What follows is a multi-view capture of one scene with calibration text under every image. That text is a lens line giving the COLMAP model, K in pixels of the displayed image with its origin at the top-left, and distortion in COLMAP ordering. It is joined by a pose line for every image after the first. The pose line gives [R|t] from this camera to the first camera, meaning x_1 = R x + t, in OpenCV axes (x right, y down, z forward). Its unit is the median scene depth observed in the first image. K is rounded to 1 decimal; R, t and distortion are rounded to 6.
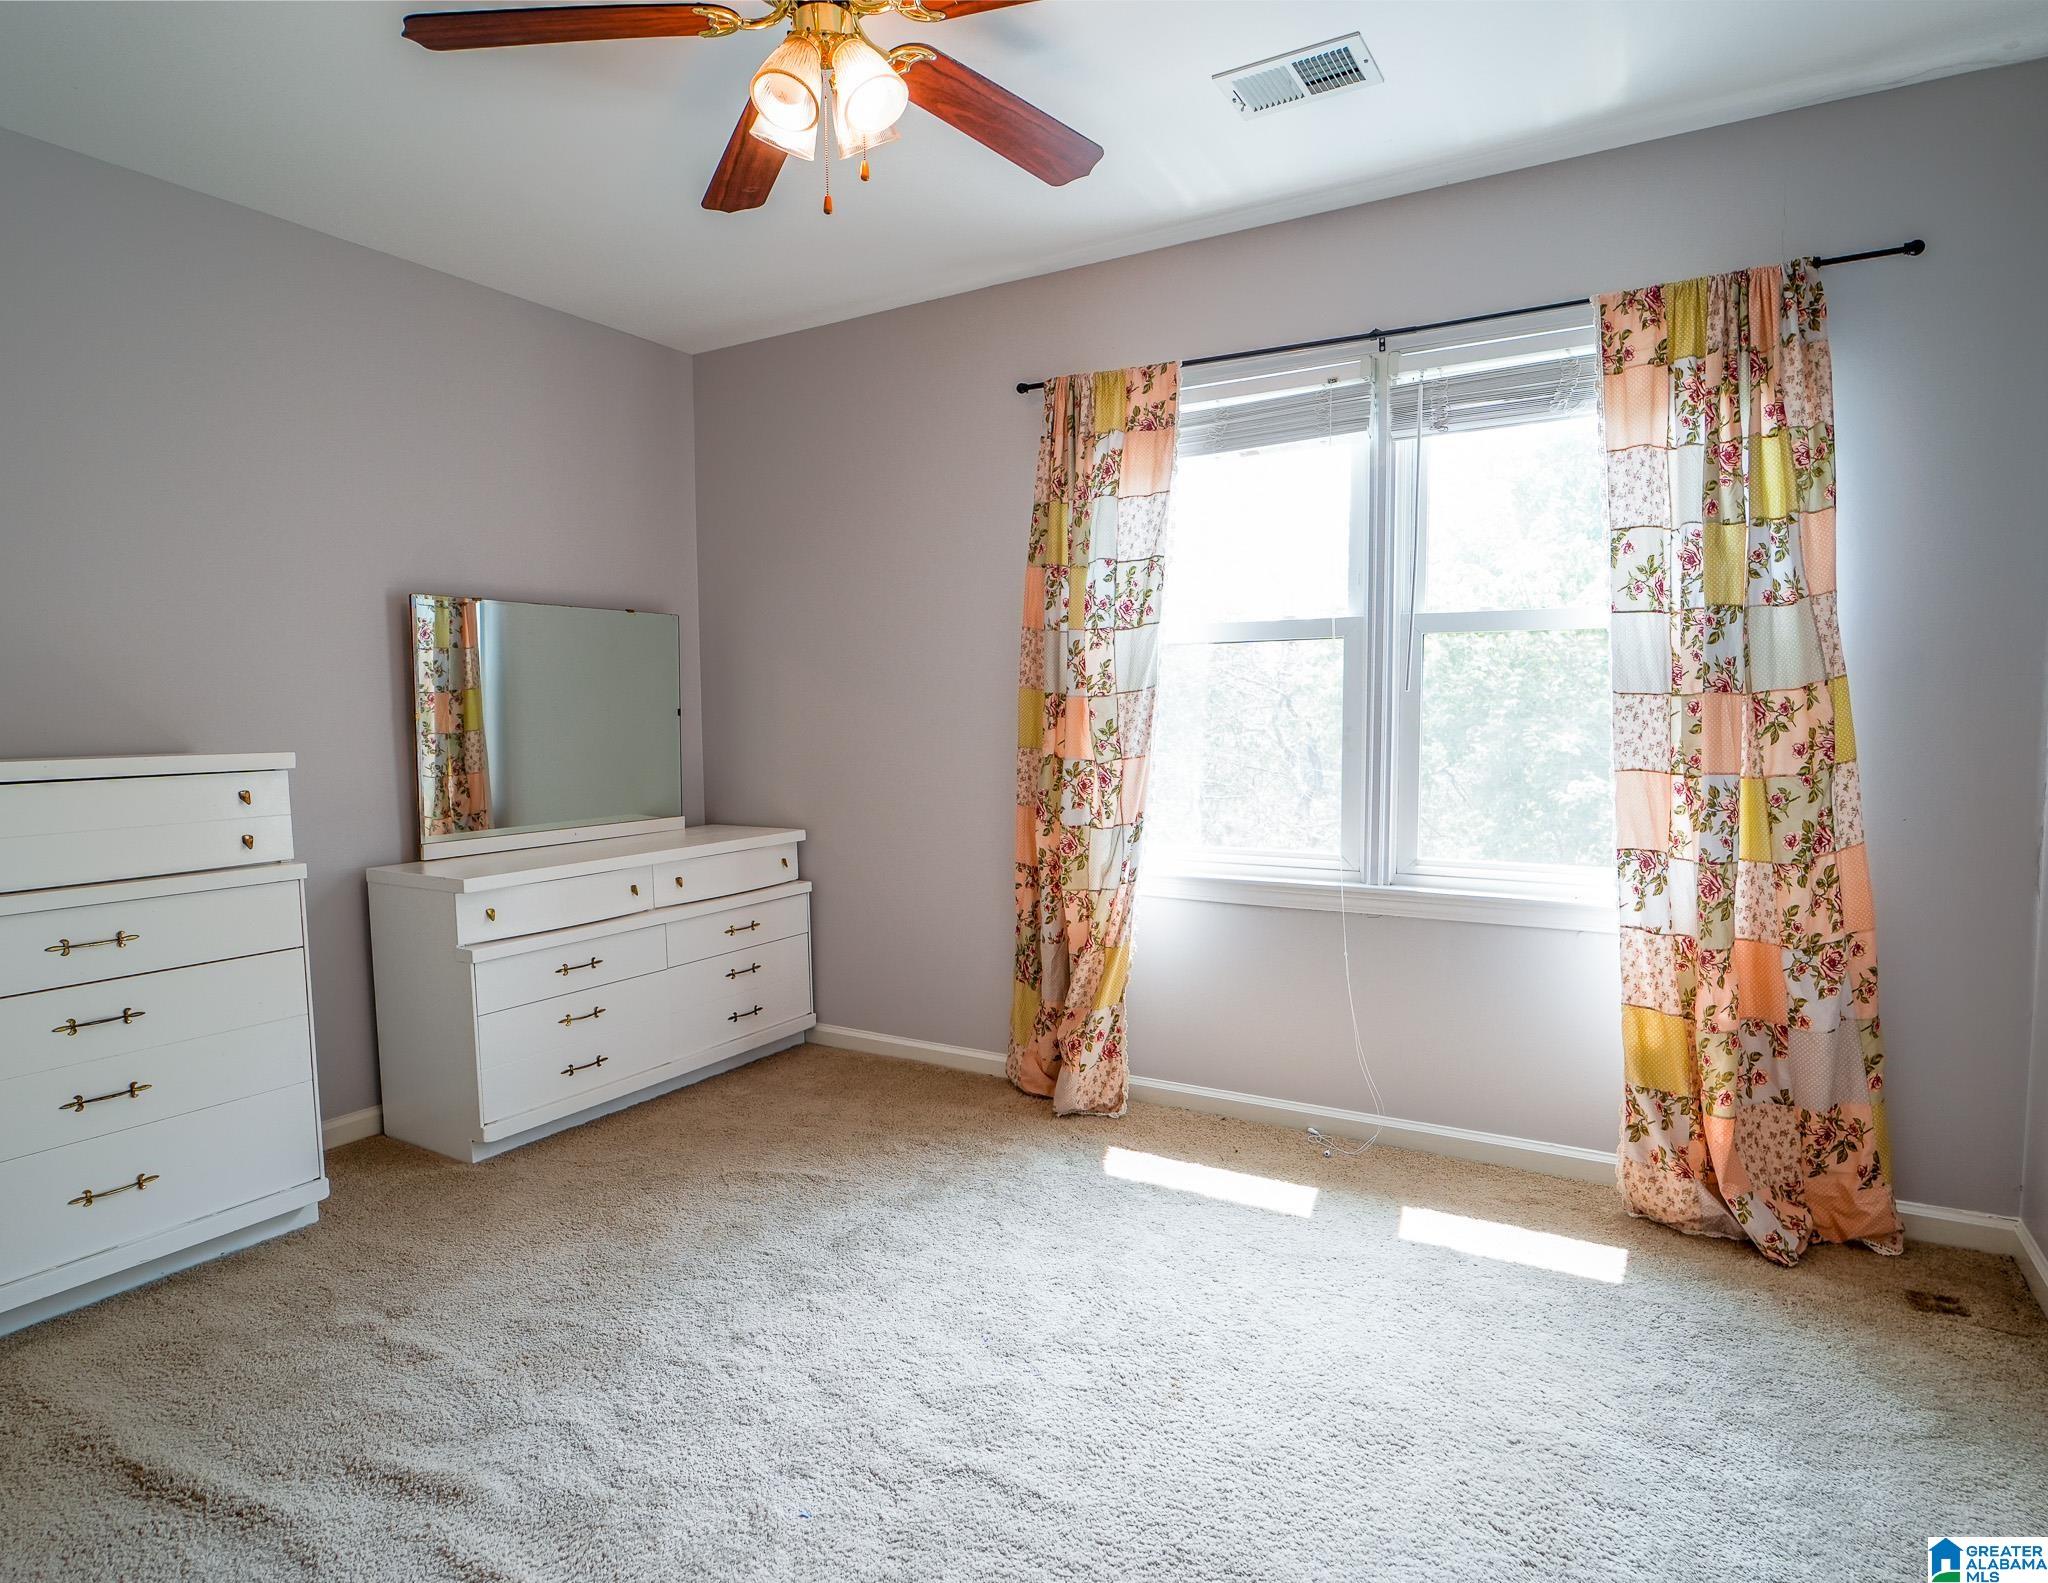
lens RADIAL K [[1154.9, 0, 998.6], [0, 1154.9, 810.8], [0, 0, 1]] dist [-0.000506, -0.000598]
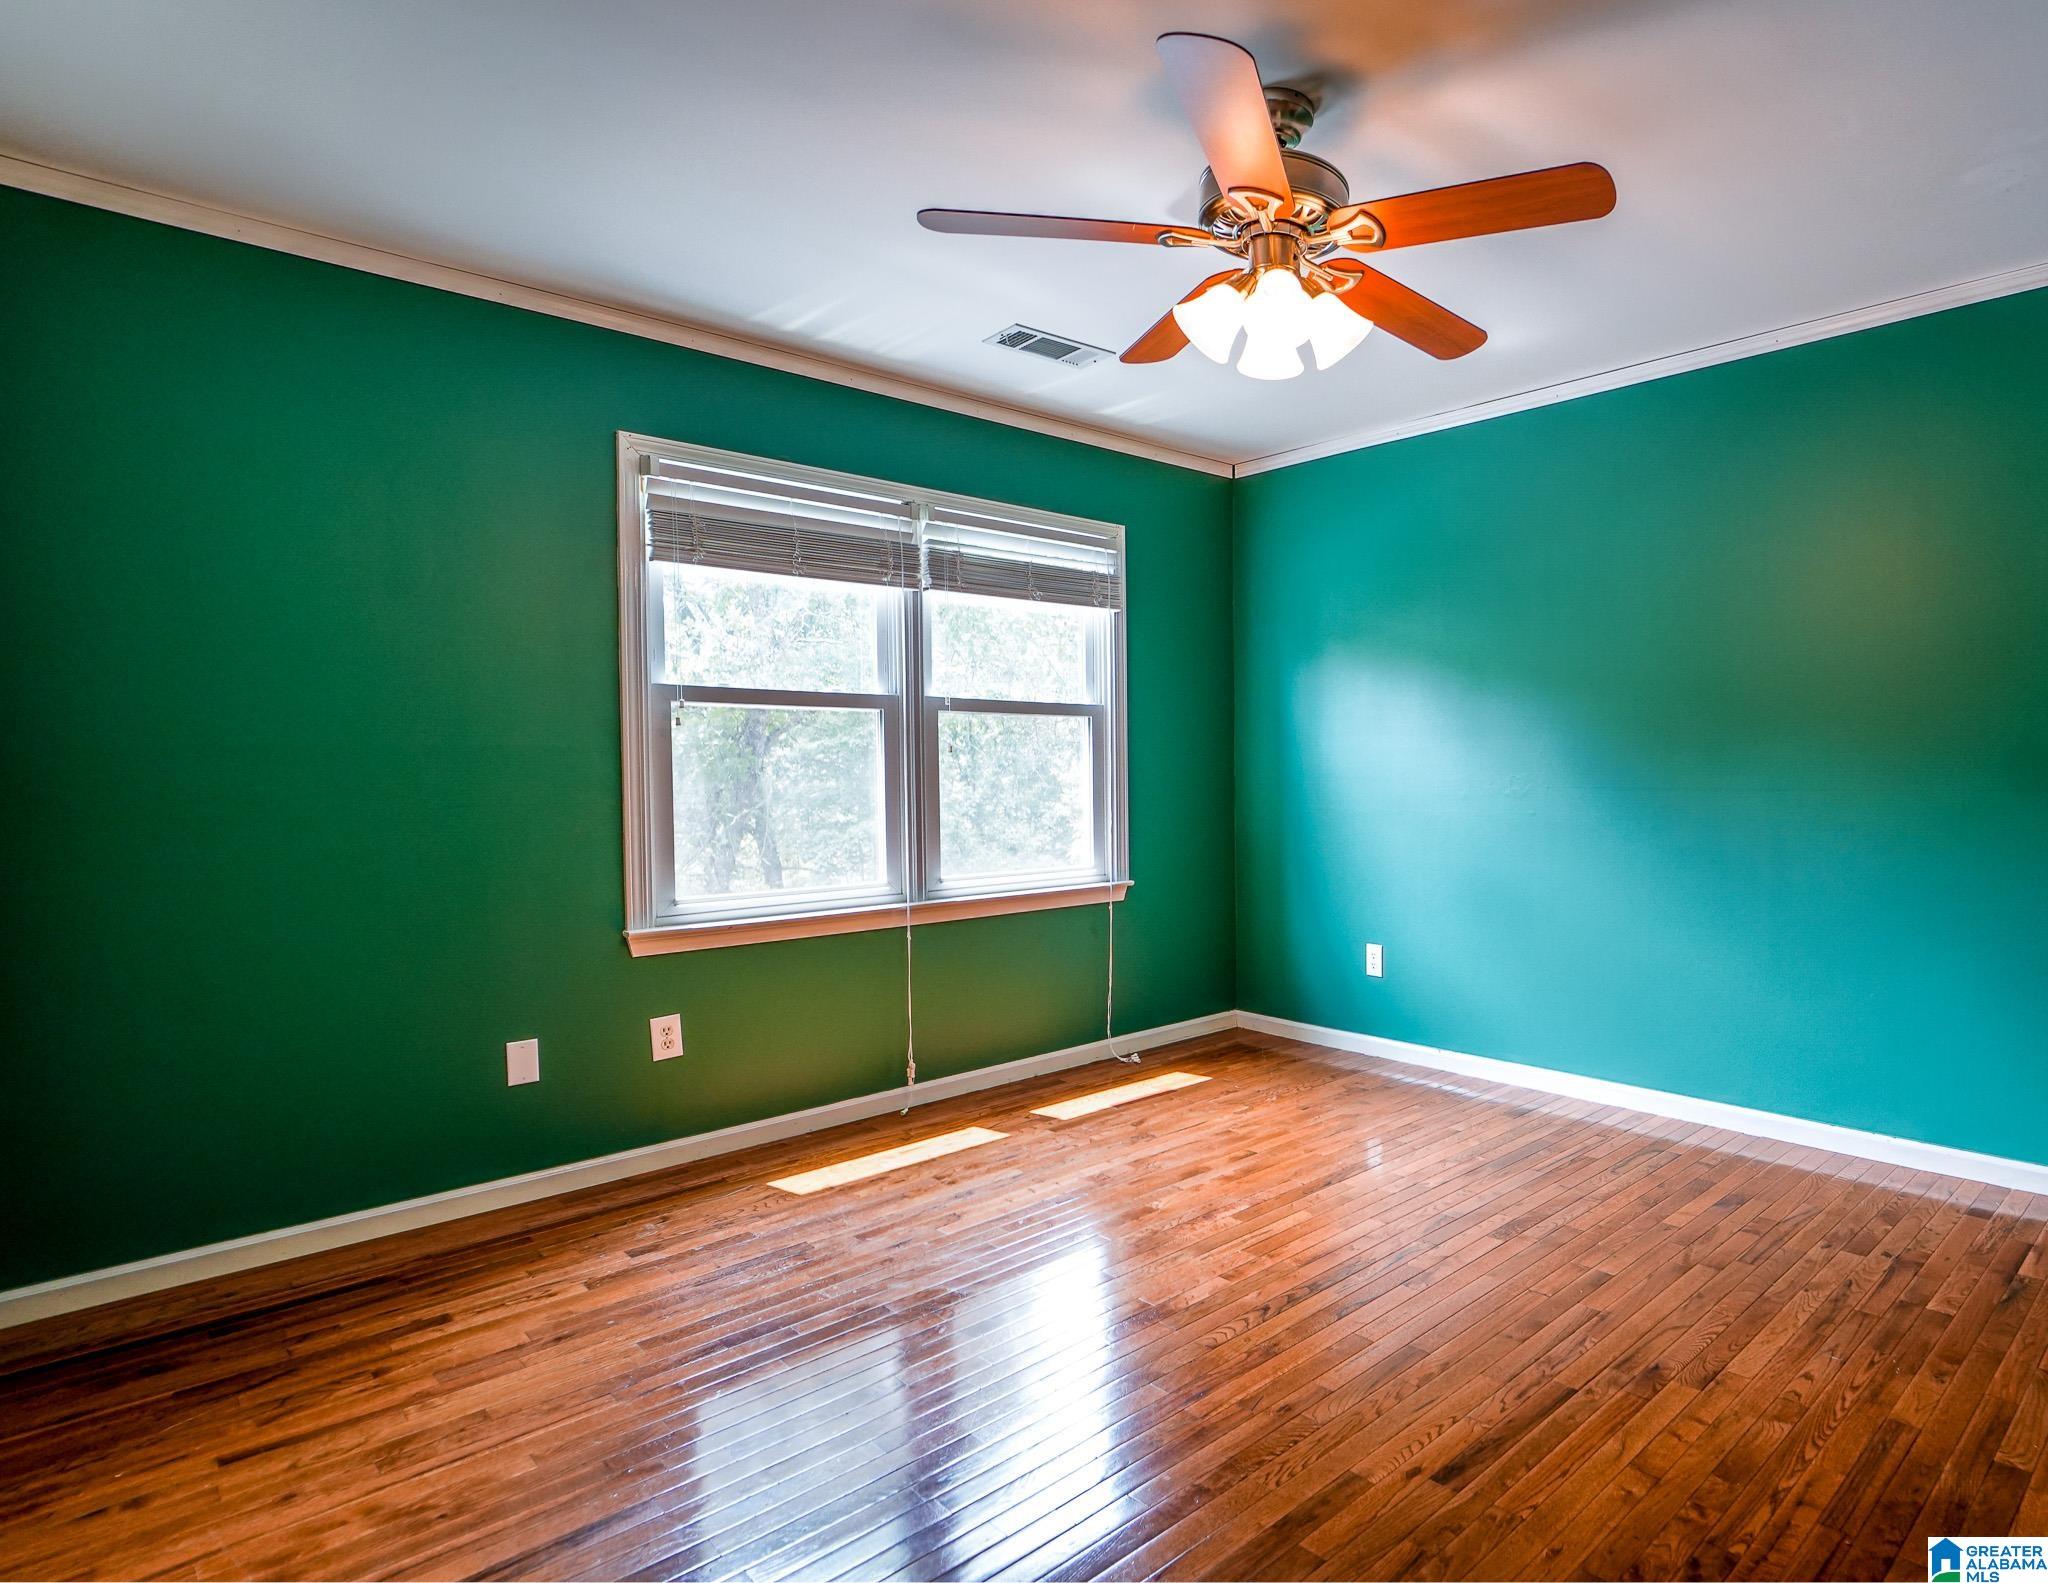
lens RADIAL K [[1154.9, 0, 998.6], [0, 1154.9, 810.8], [0, 0, 1]] dist [-0.000506, -0.000598]
pose [[0.323926, -0.031497, 0.945558, -0.944108], [0.077259, 0.996988, 0.006743, -0.044602], [-0.942923, 0.070868, 0.325384, 0.490060]]
